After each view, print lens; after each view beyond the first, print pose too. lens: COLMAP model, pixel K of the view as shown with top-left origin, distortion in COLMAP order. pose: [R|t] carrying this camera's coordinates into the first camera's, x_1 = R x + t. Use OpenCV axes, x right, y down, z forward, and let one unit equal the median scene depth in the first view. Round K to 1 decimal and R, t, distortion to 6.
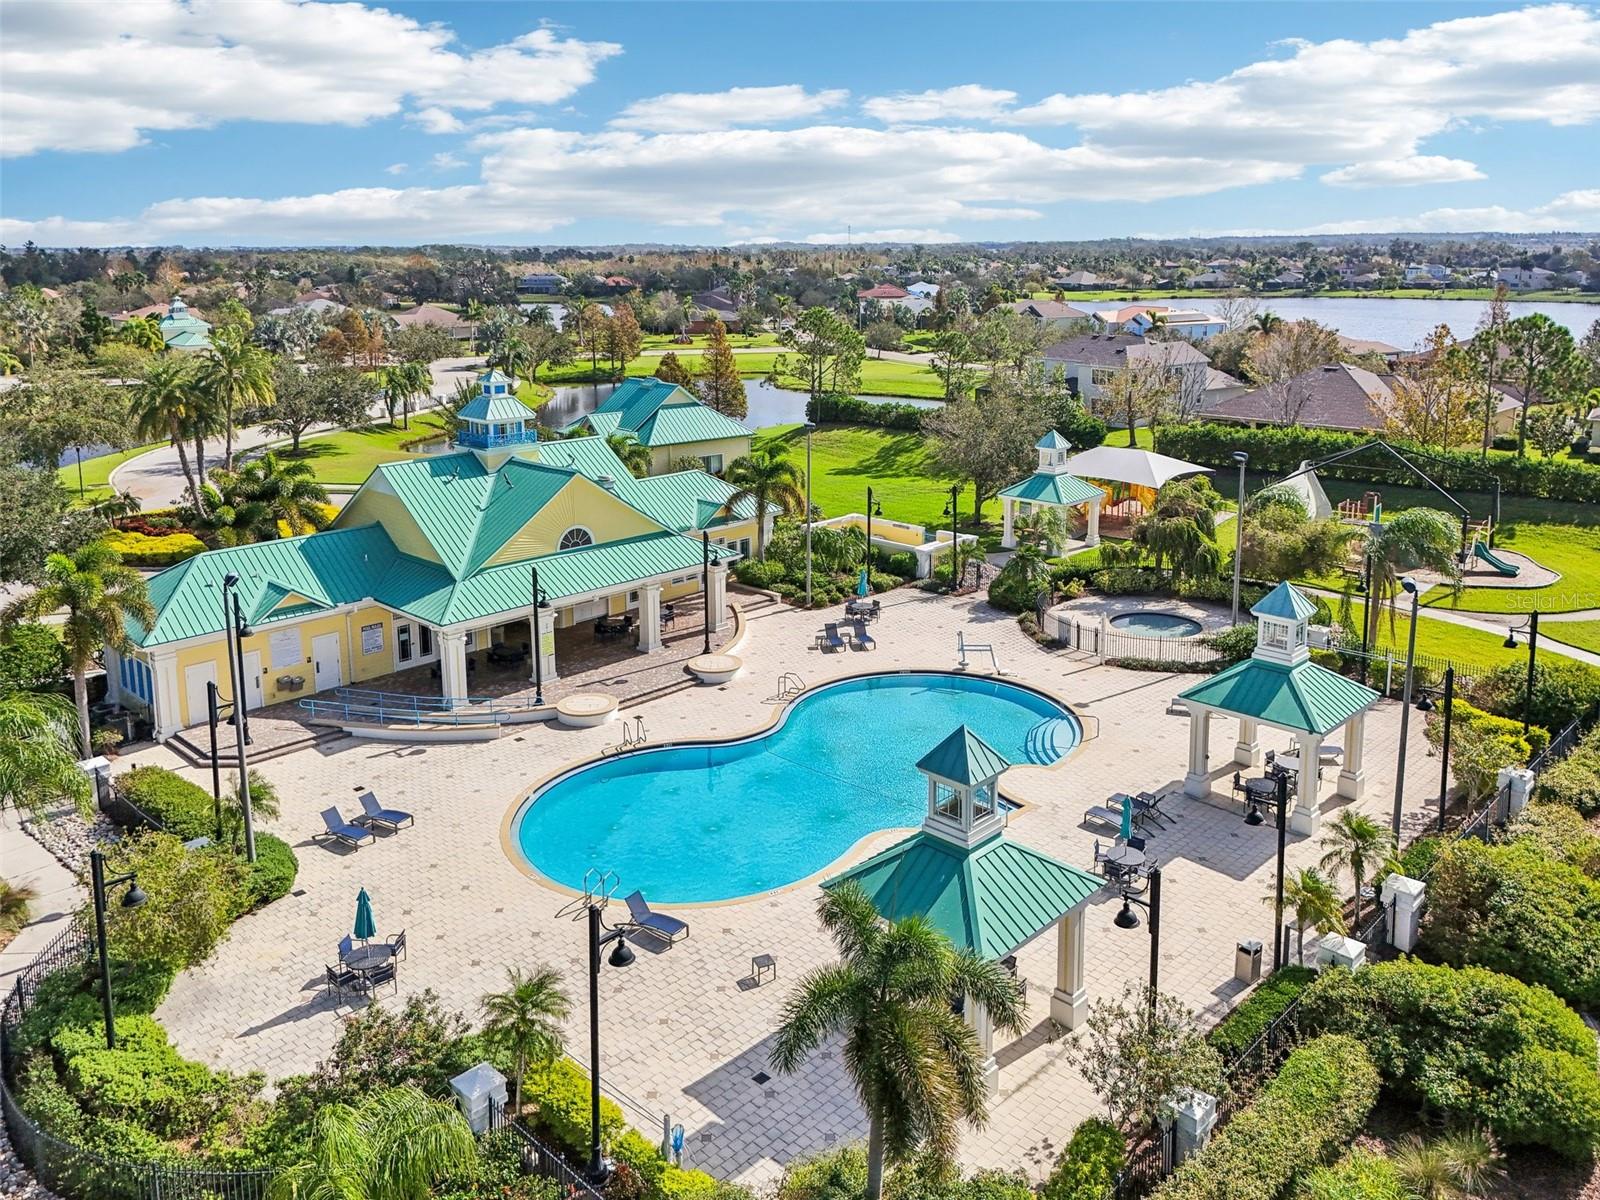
lens RADIAL K [[1229.7, 0, 814.6], [0, 1229.7, 596.7], [0, 0, 1]] dist [0.044441, -0.000890]
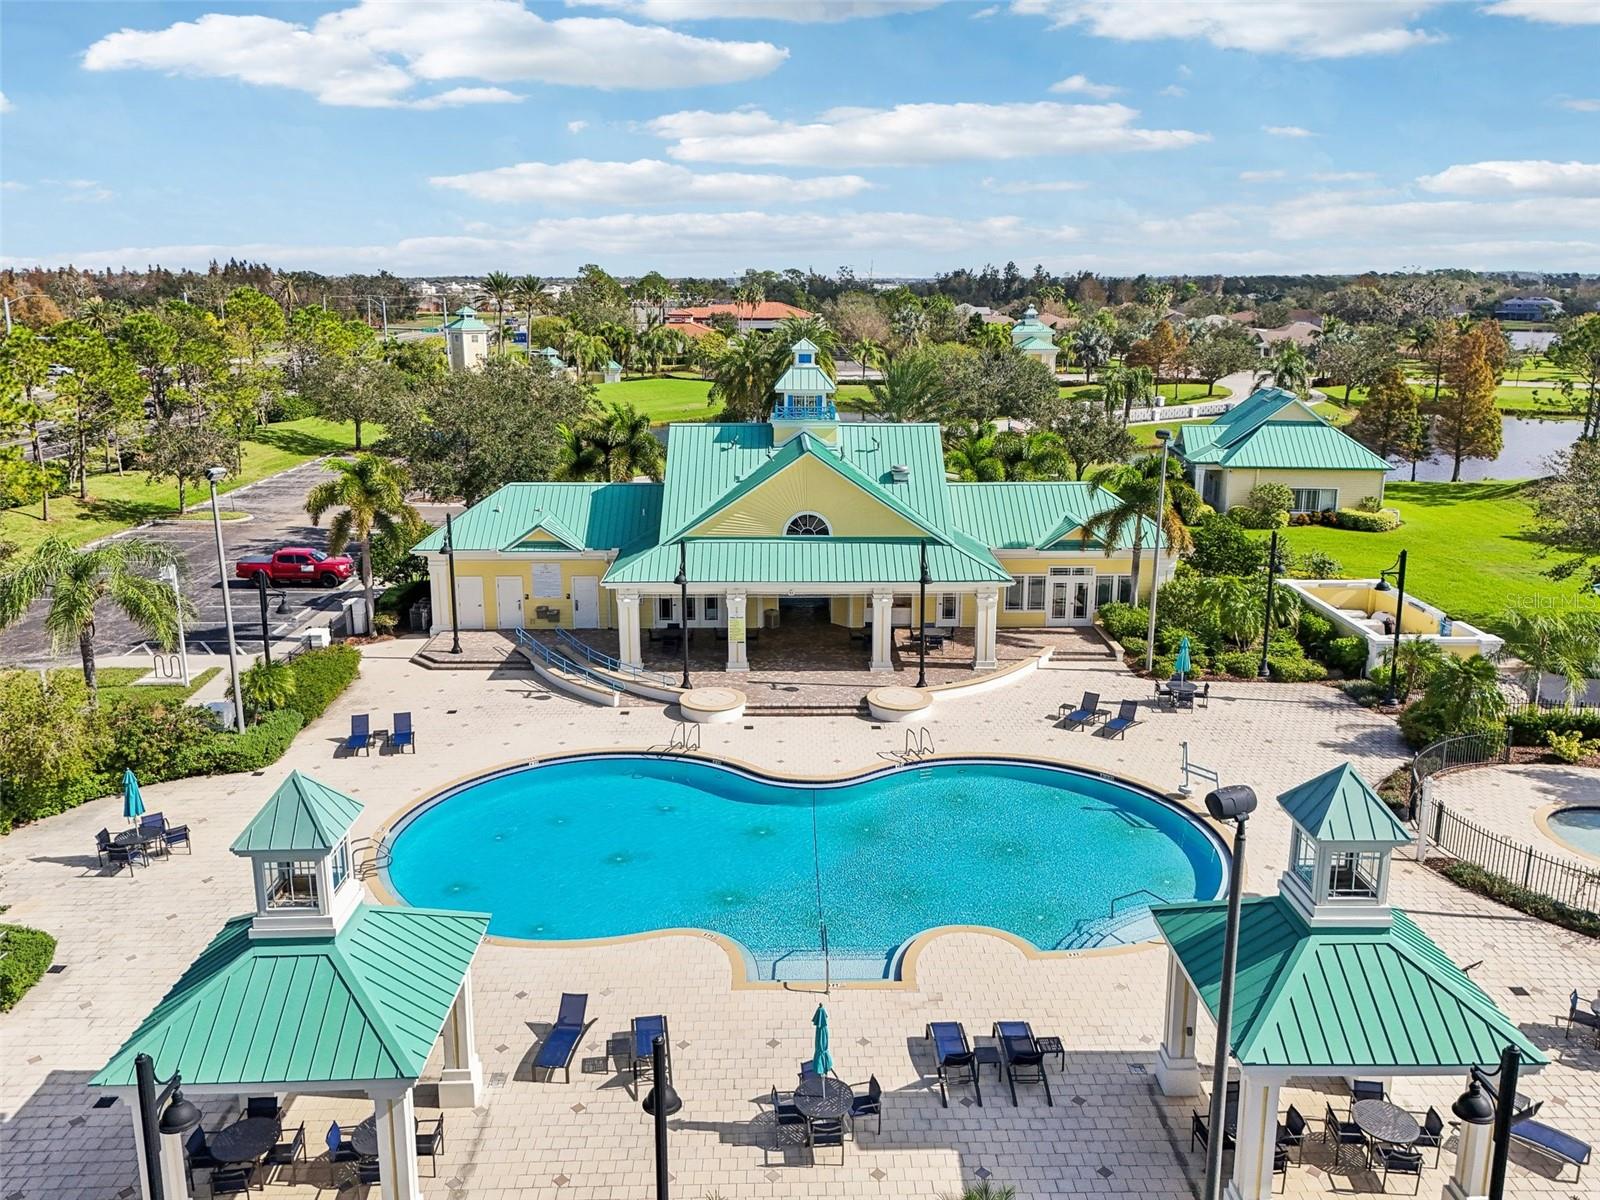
lens RADIAL K [[1229.7, 0, 814.6], [0, 1229.7, 596.7], [0, 0, 1]] dist [0.044441, -0.000890]
pose [[0.714828, 0.187857, -0.673595, 0.416205], [-0.203138, 0.977488, 0.057037, -0.047144], [0.669145, 0.096061, 0.736897, 0.341193]]
